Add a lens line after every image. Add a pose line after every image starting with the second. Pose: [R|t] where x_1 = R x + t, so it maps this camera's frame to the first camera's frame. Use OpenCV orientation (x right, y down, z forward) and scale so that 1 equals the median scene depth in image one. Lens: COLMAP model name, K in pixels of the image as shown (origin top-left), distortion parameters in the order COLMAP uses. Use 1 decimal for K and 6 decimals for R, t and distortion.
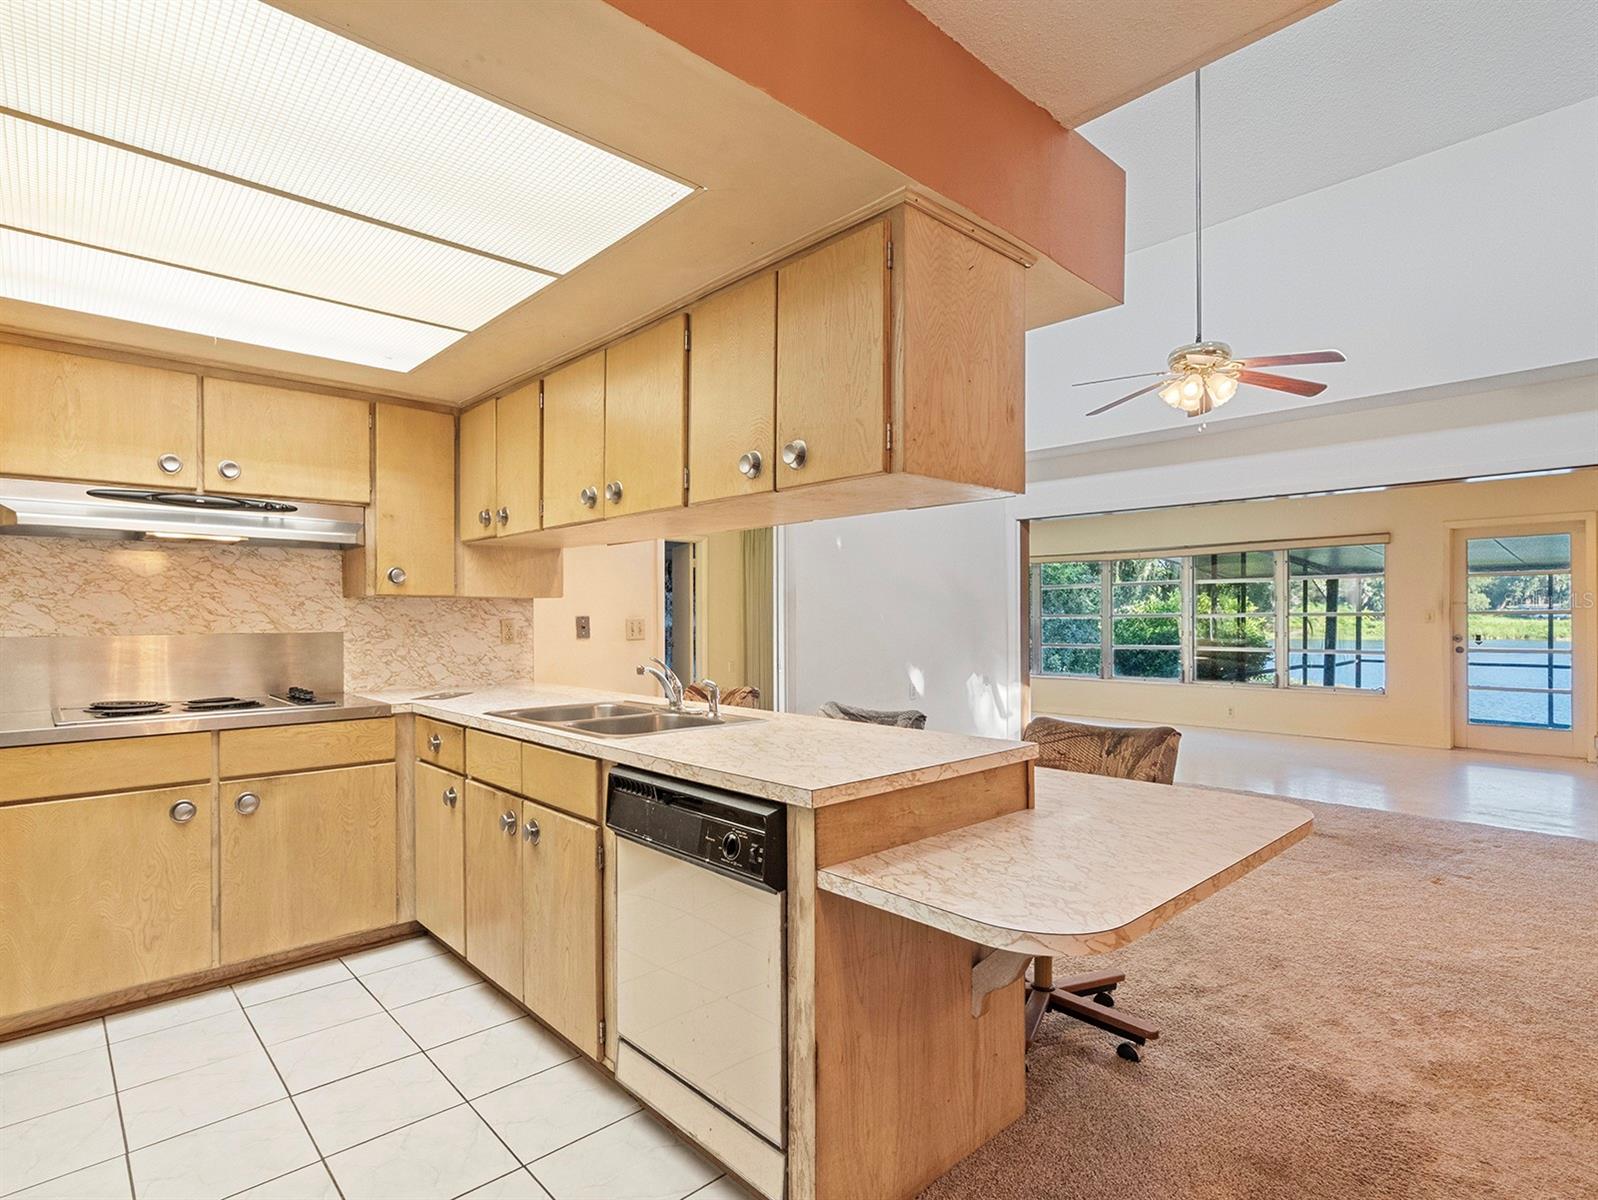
lens RADIAL K [[827.0, 0, 789.2], [0, 827.0, 613.7], [0, 0, 1]] dist [-0.001523, 0.001250]
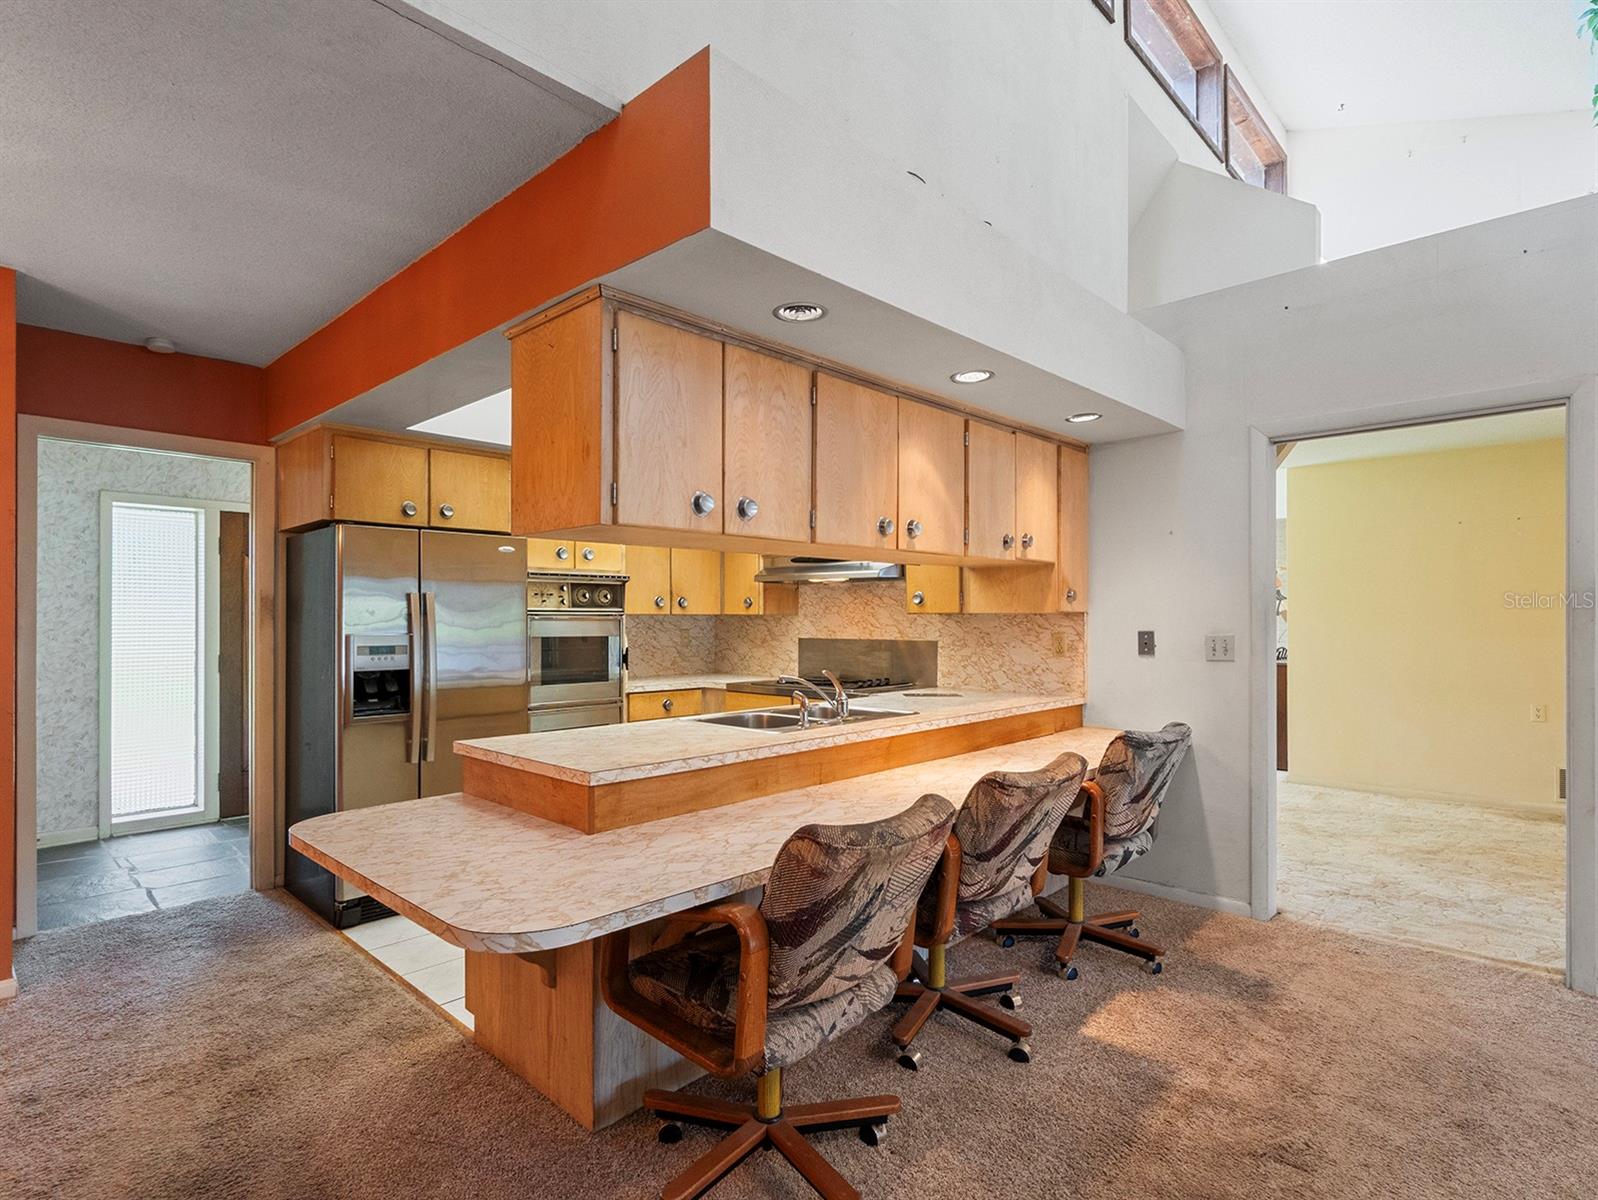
lens RADIAL K [[821.4, 0, 790.4], [0, 821.4, 616.4], [0, 0, 1]] dist [0.000476, -0.000511]
pose [[0.065700, 0.000765, -0.997839, 0.652784], [0.003899, 0.999992, 0.001023, -0.016353], [0.997832, -0.003958, 0.065697, 0.586285]]
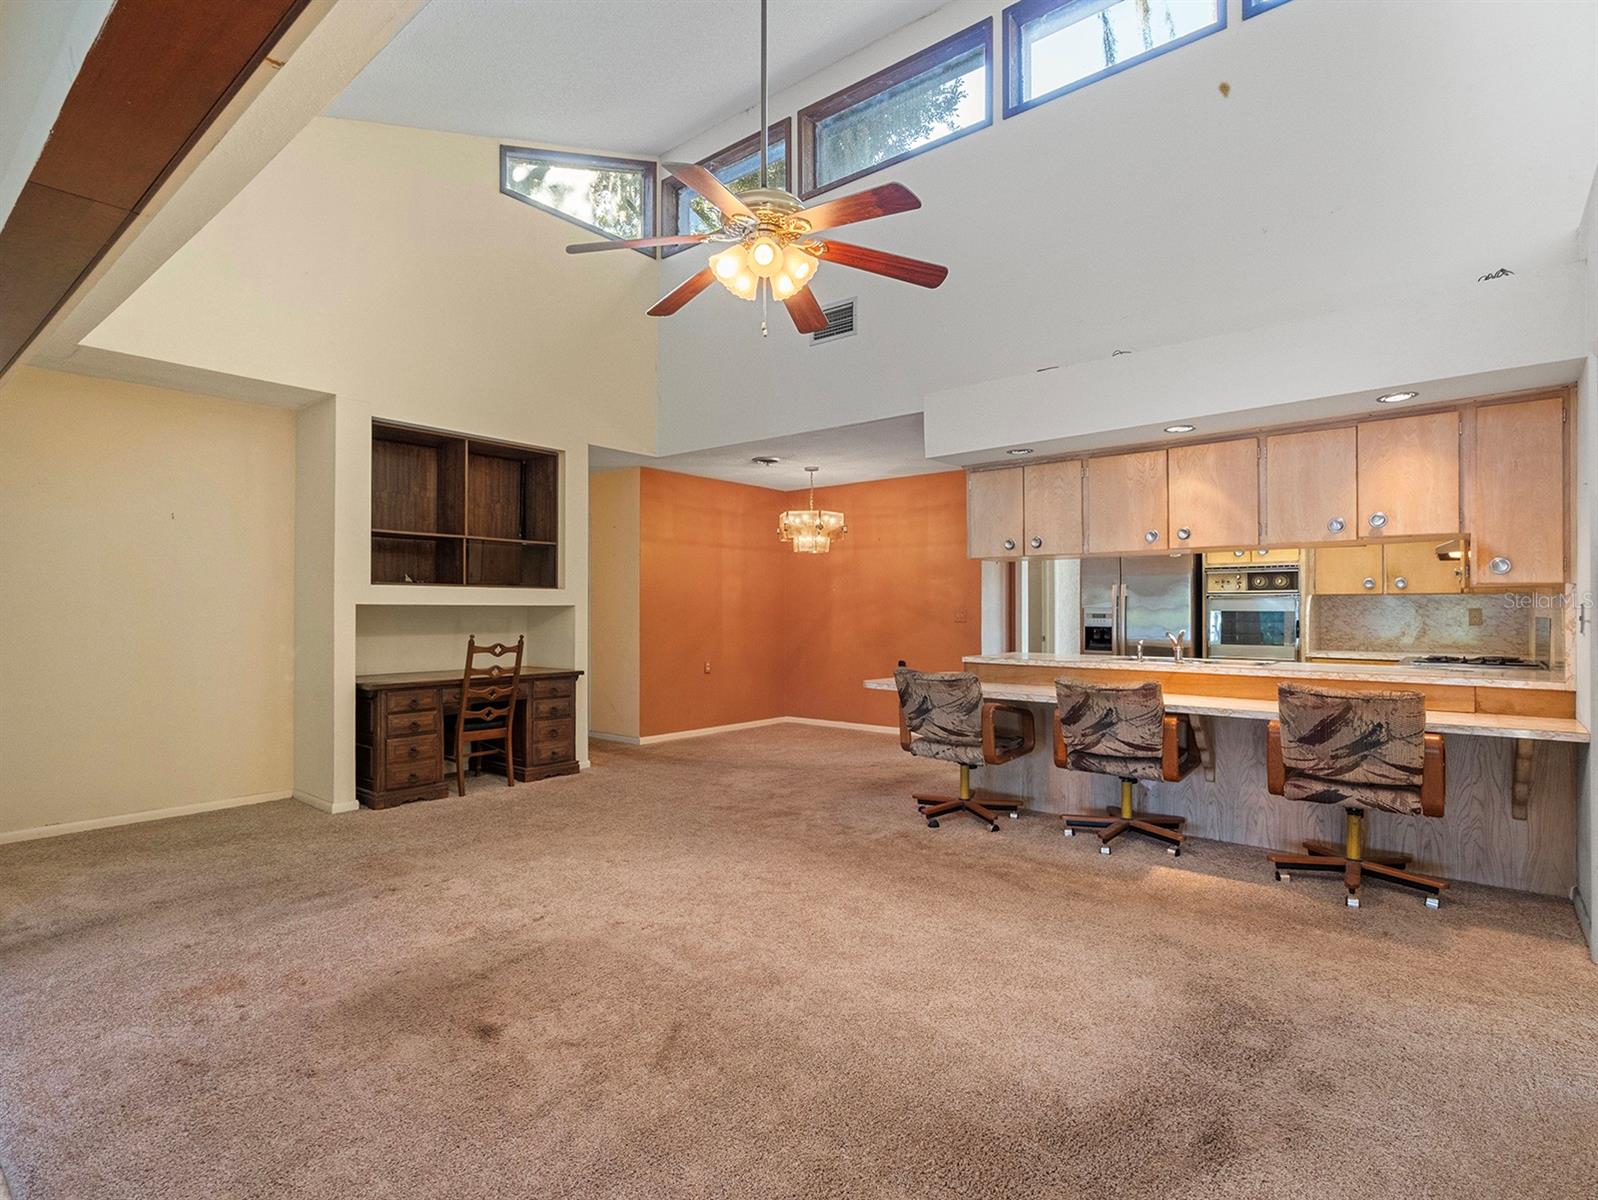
lens RADIAL K [[819.0, 0, 792.4], [0, 819.0, 605.9], [0, 0, 1]] dist [-0.000877, 0.001223]
pose [[-0.990162, 0.002340, -0.139909, 0.591091], [0.003241, 0.999975, -0.006210, 0.006784], [0.139891, -0.006602, -0.990145, 1.727748]]
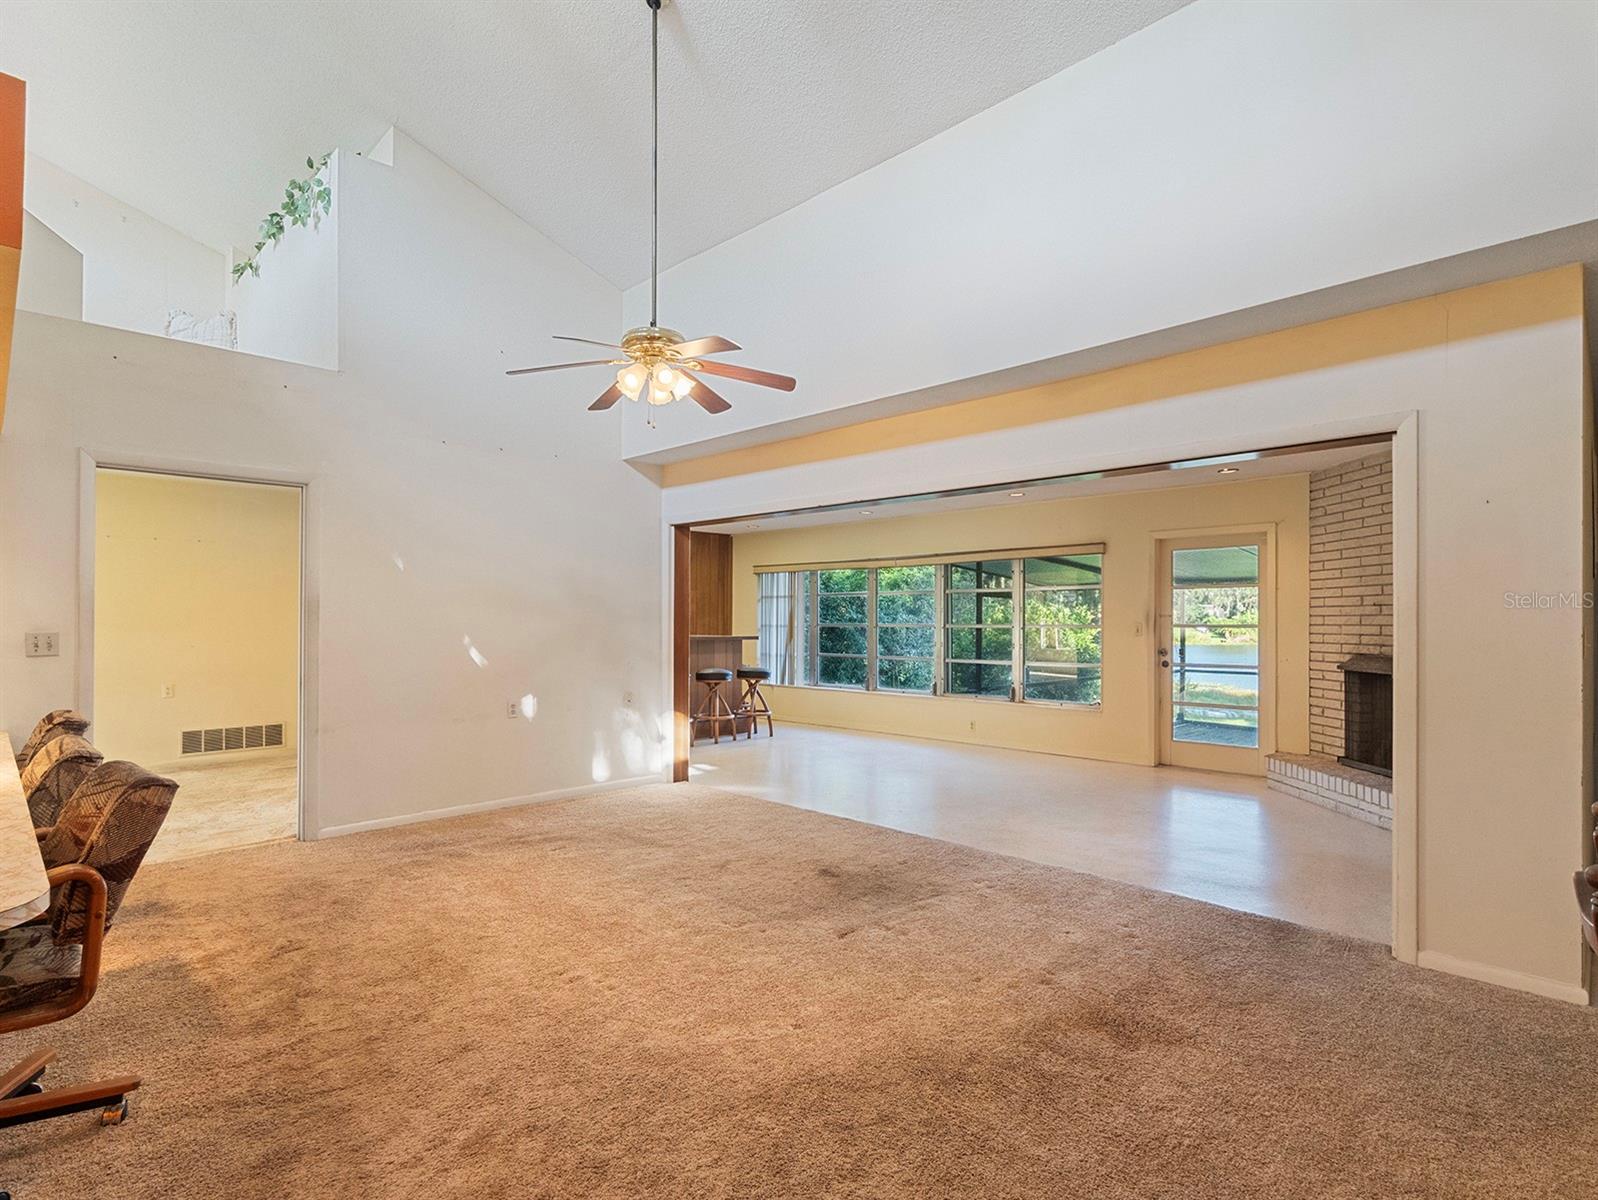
lens RADIAL K [[821.4, 0, 790.4], [0, 821.4, 616.4], [0, 0, 1]] dist [0.000476, -0.000511]
pose [[0.999170, 0.006381, 0.040224, 0.635122], [-0.006371, 0.999980, -0.000389, -0.017158], [-0.040225, 0.000132, 0.999191, 0.107083]]
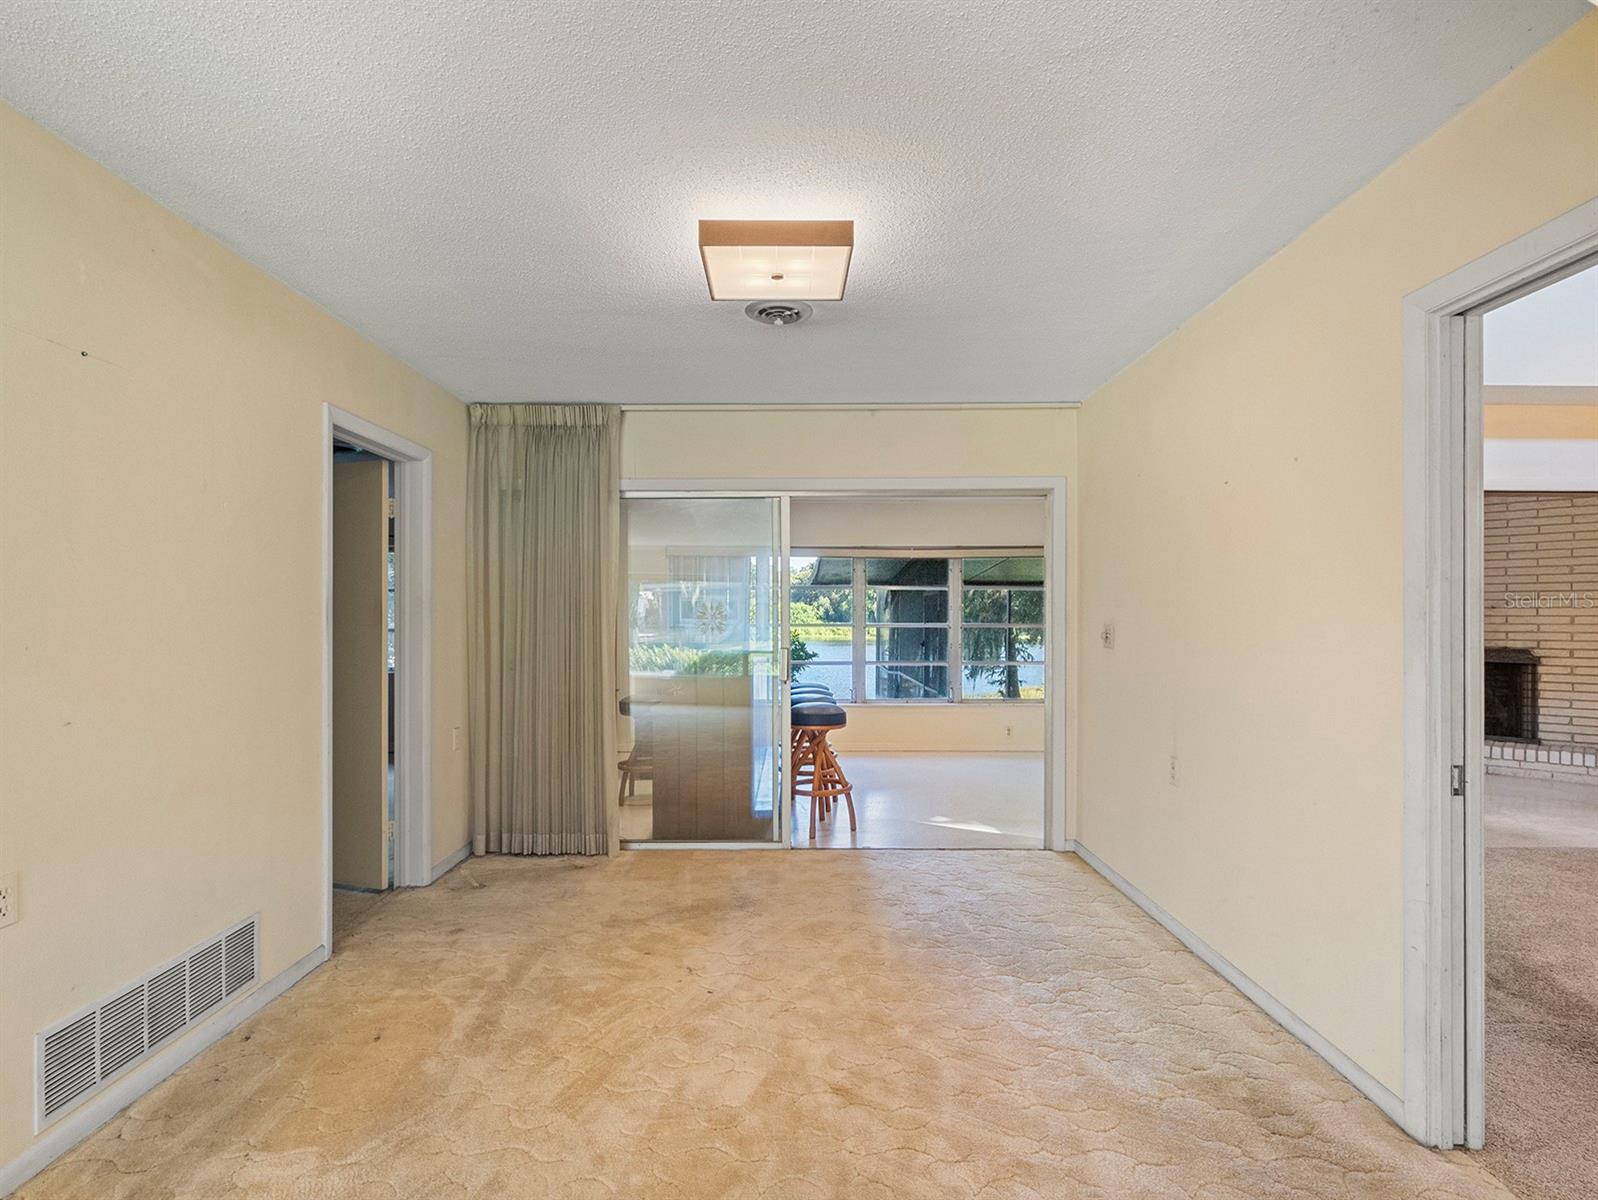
lens RADIAL K [[821.4, 0, 790.4], [0, 821.4, 616.4], [0, 0, 1]] dist [0.000476, -0.000511]
pose [[0.674984, 0.005872, 0.737809, -0.660768], [-0.007787, 0.999969, -0.000835, -0.012290], [-0.737792, -0.005182, 0.675009, 1.276003]]
